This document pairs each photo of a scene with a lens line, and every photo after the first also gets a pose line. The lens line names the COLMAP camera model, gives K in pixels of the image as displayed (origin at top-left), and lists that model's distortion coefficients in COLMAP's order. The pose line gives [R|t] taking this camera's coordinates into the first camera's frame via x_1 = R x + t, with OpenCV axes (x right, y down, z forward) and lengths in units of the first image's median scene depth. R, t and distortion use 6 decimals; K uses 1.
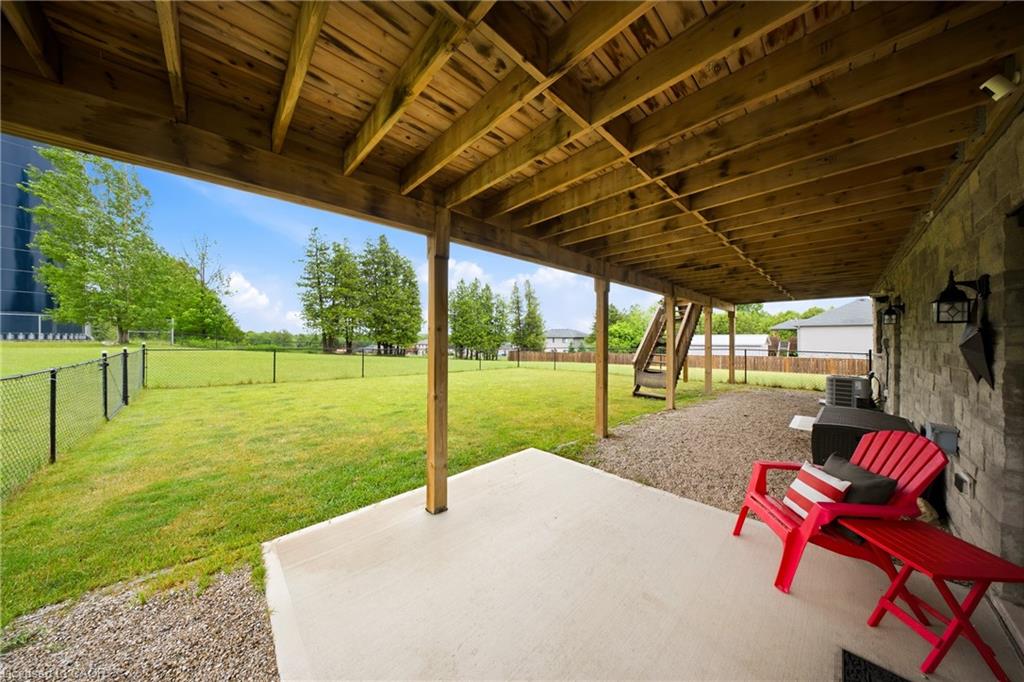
lens RADIAL K [[306.9, 0, 512.7], [0, 306.9, 339.7], [0, 0, 1]] dist [-0.001062, -0.000061]
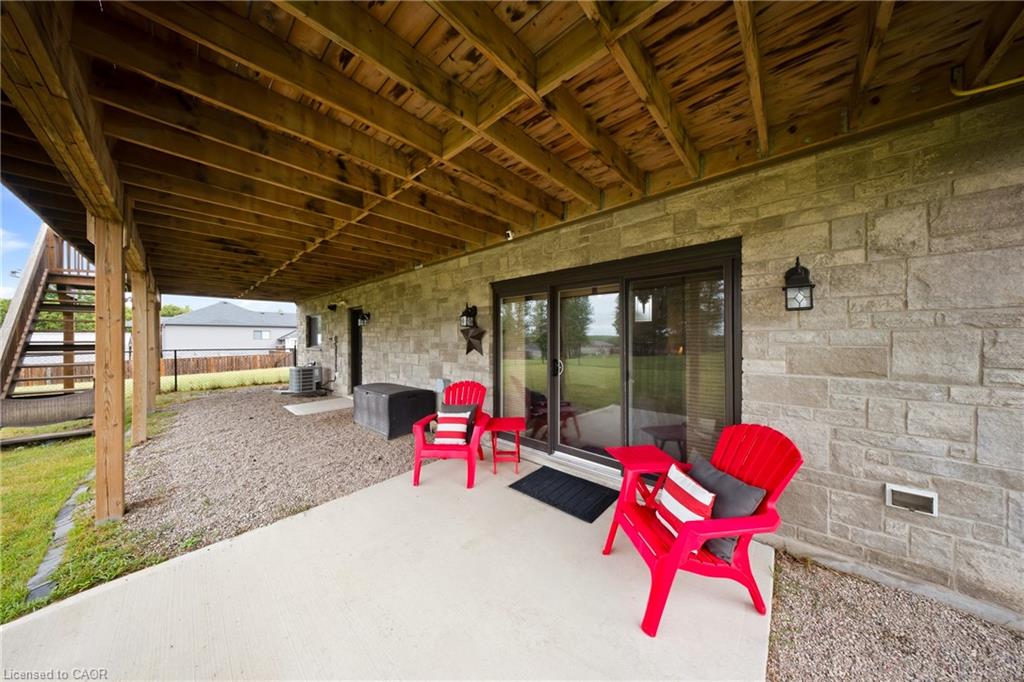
lens RADIAL K [[306.9, 0, 514.3], [0, 306.9, 338.3], [0, 0, 1]] dist [-0.001062, -0.000061]
pose [[-0.077398, -0.003173, 0.996995, -0.367383], [0.007036, 0.999968, 0.003728, 0.011219], [-0.996975, 0.007303, -0.077373, 0.430972]]
